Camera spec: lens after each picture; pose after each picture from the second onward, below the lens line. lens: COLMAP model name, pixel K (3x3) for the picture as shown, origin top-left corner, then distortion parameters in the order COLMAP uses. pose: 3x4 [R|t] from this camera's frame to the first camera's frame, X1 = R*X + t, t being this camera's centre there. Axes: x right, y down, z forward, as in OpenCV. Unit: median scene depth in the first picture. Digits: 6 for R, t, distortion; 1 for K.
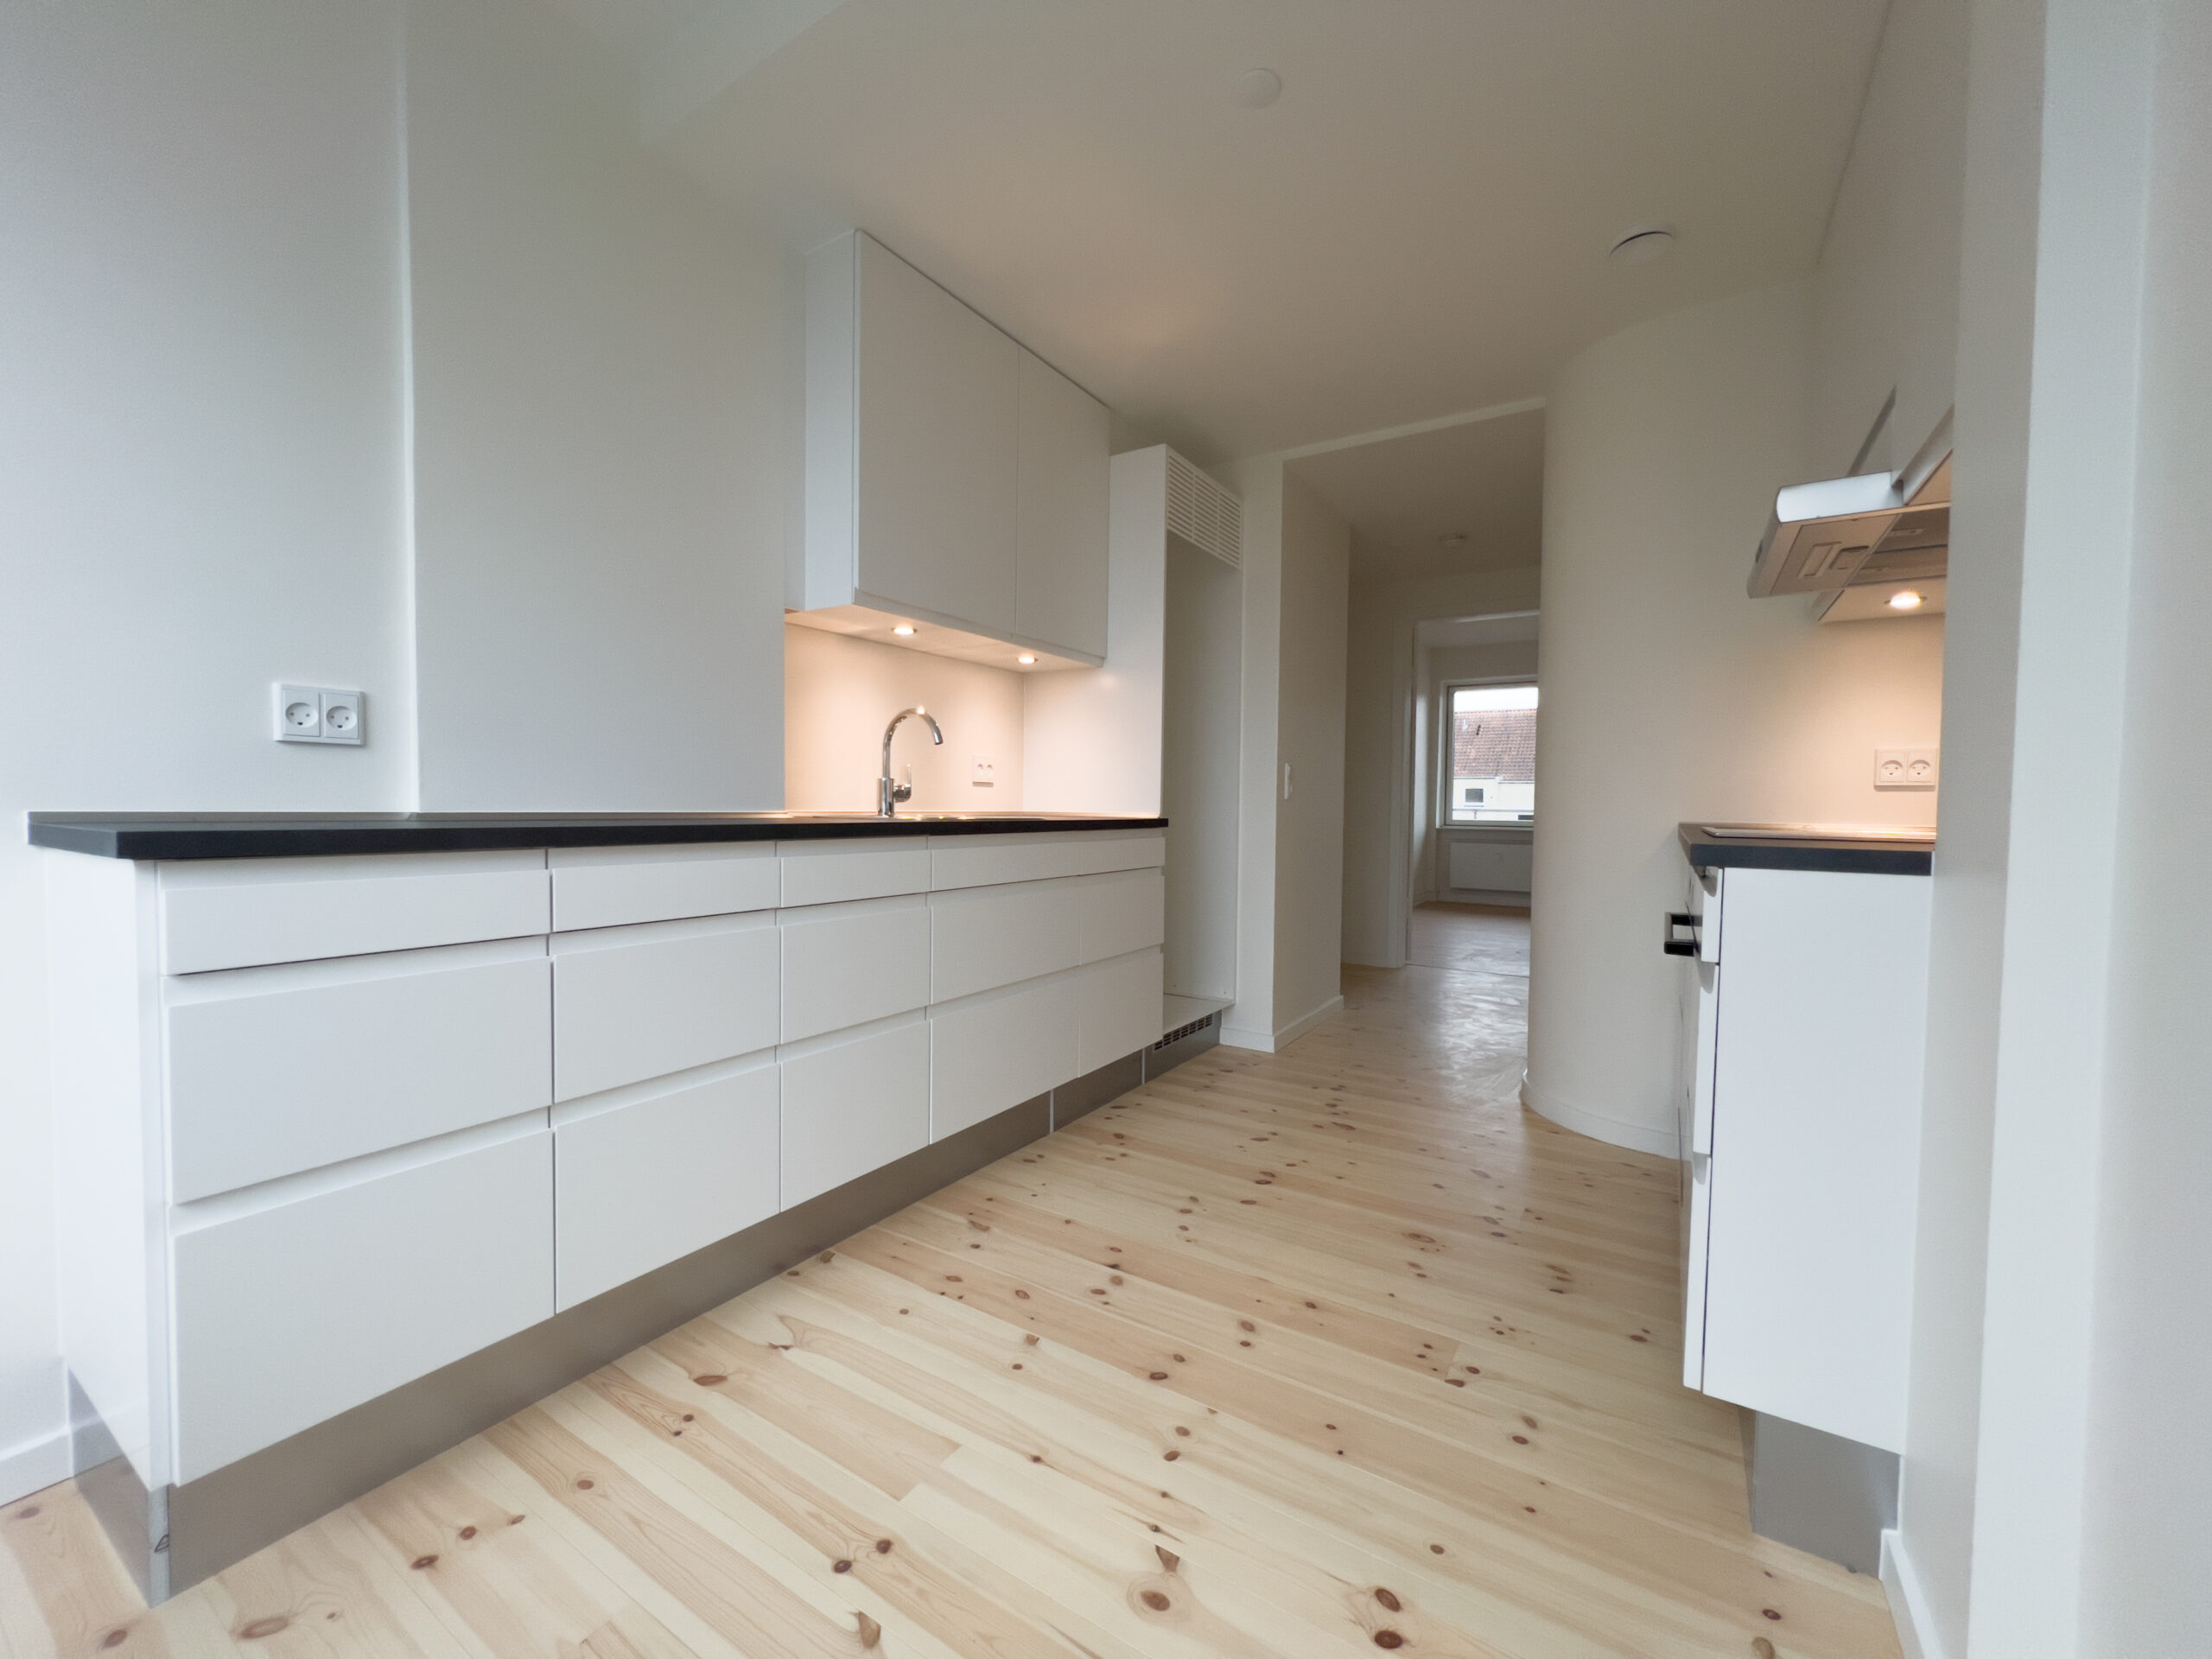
lens RADIAL K [[889.8, 0, 1098.7], [0, 889.8, 833.9], [0, 0, 1]] dist [0.000077, -0.000122]
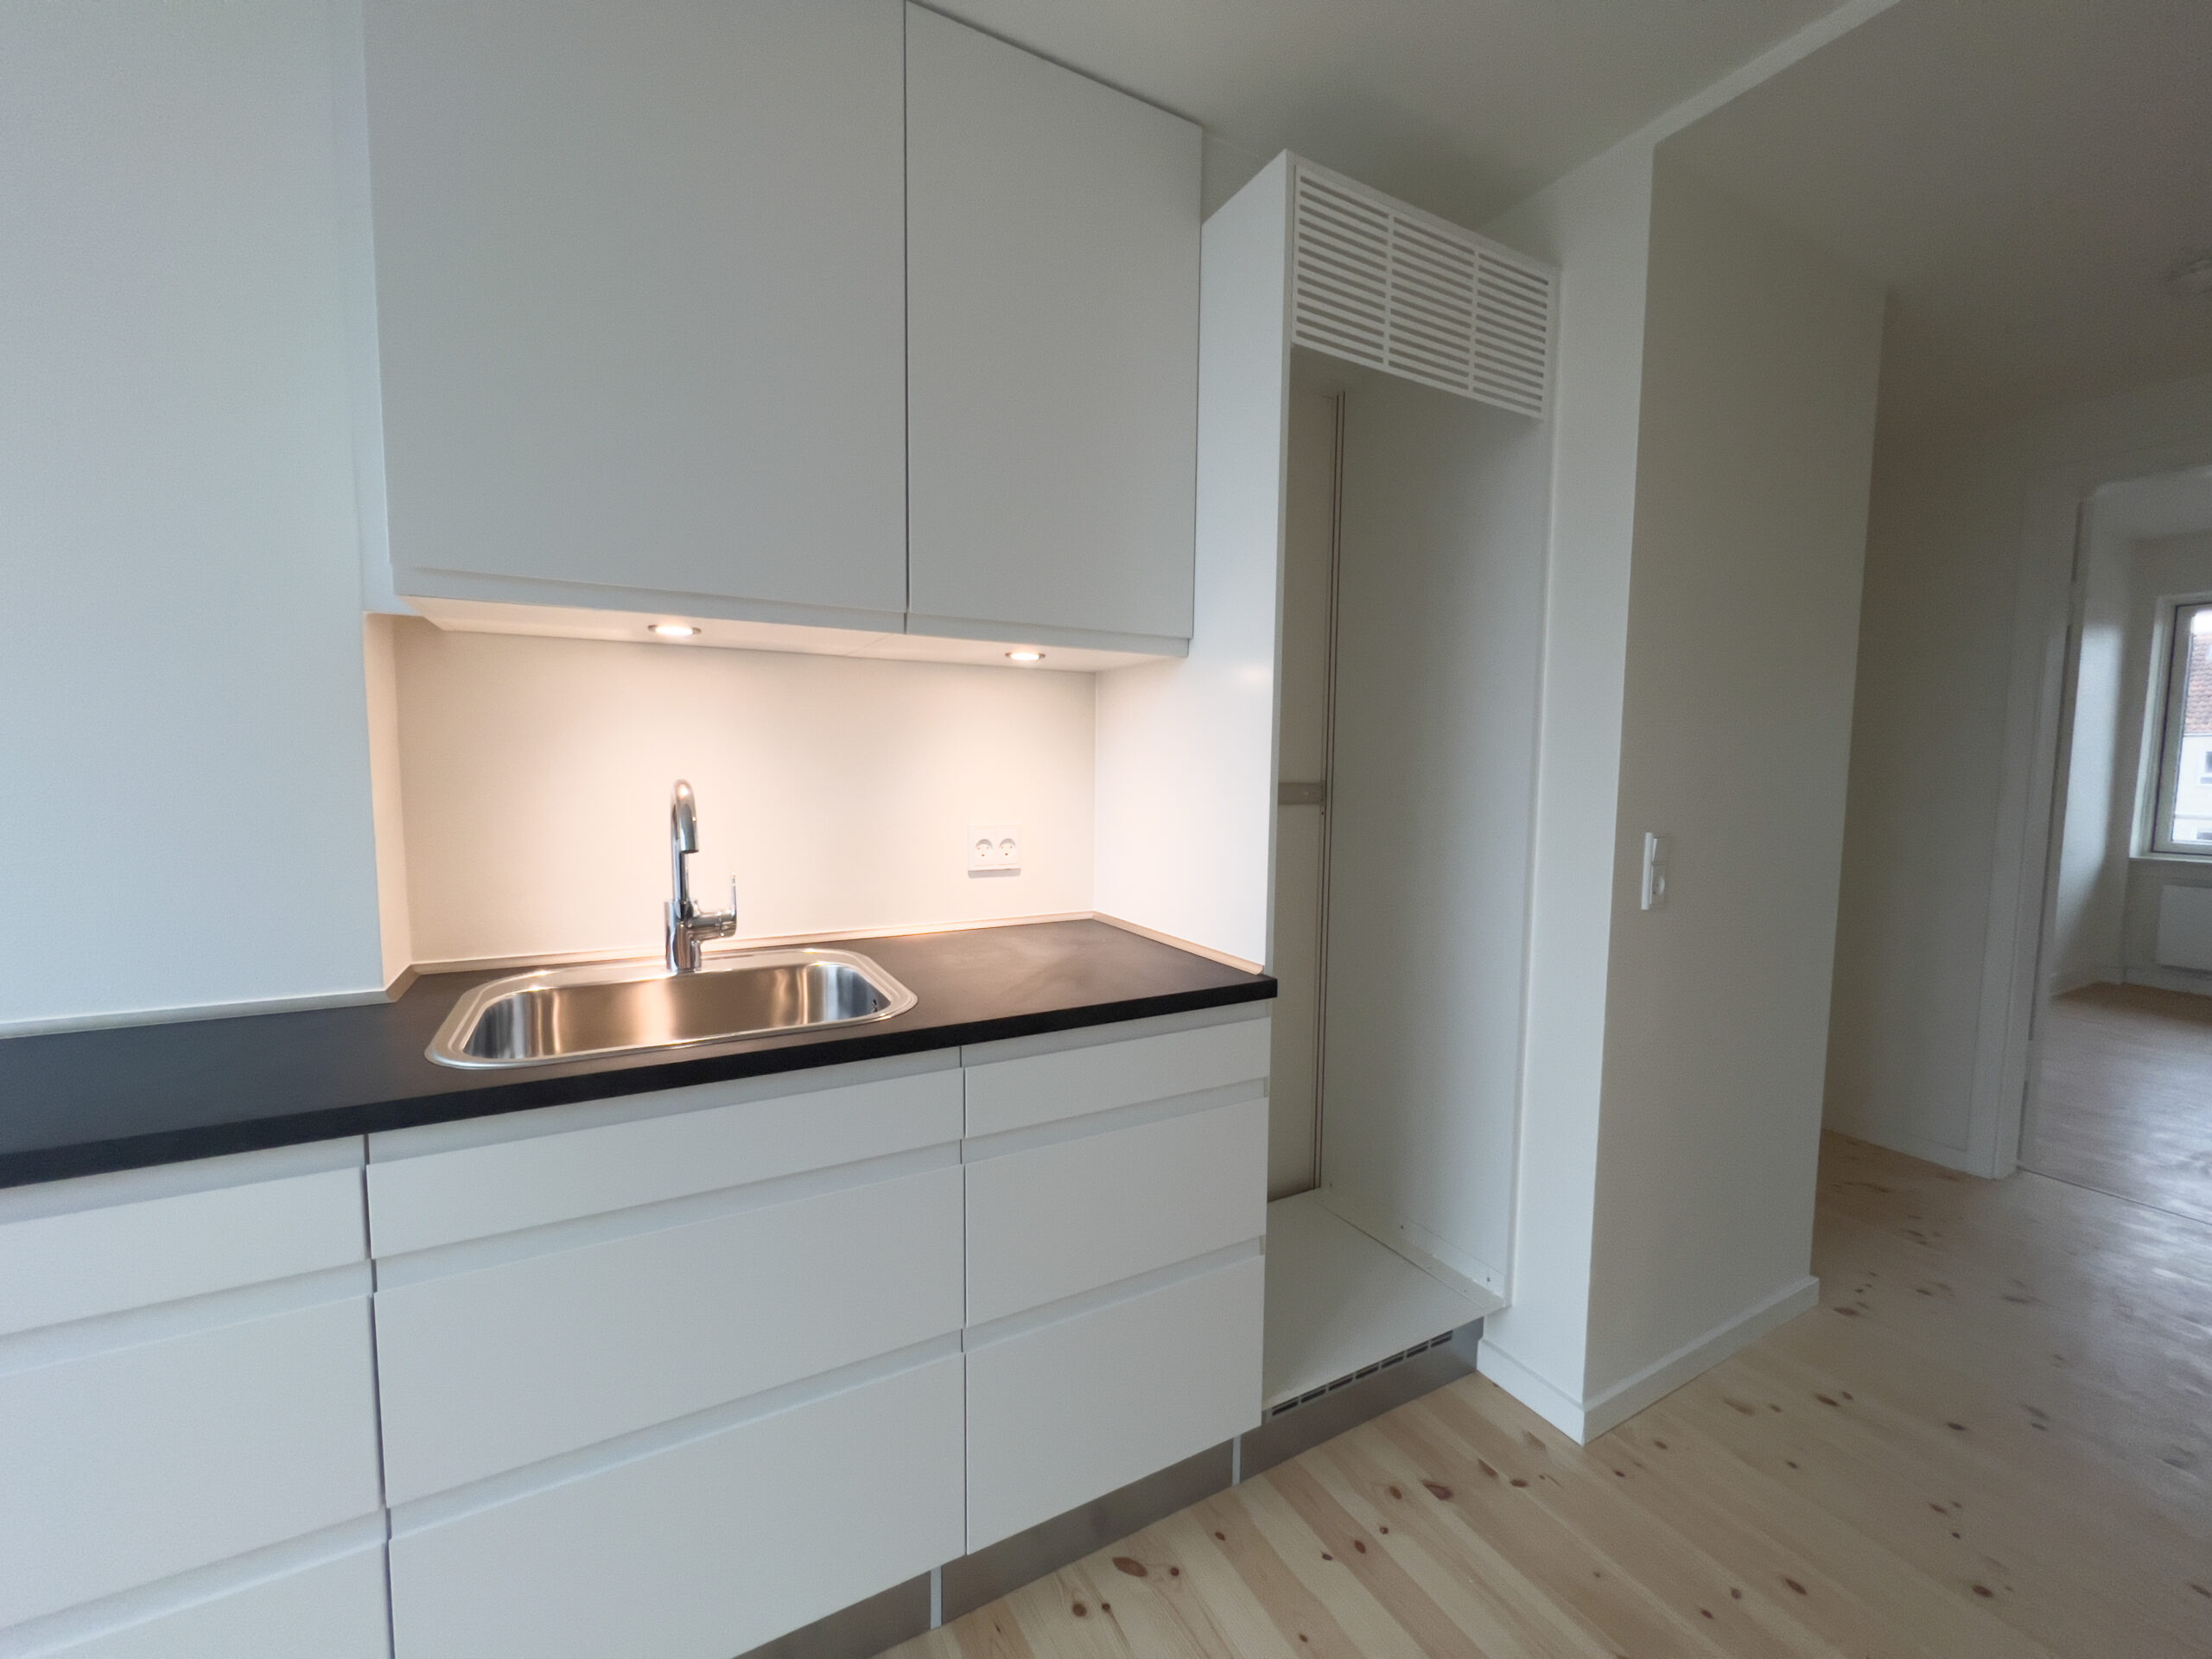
lens RADIAL K [[882.6, 0, 1105.5], [0, 882.6, 835.2], [0, 0, 1]] dist [-0.000925, 0.000262]
pose [[0.876486, 0.035479, -0.480118, 0.187662], [-0.014135, 0.998747, 0.048001, -0.097569], [0.481220, -0.035286, 0.875889, 0.473684]]
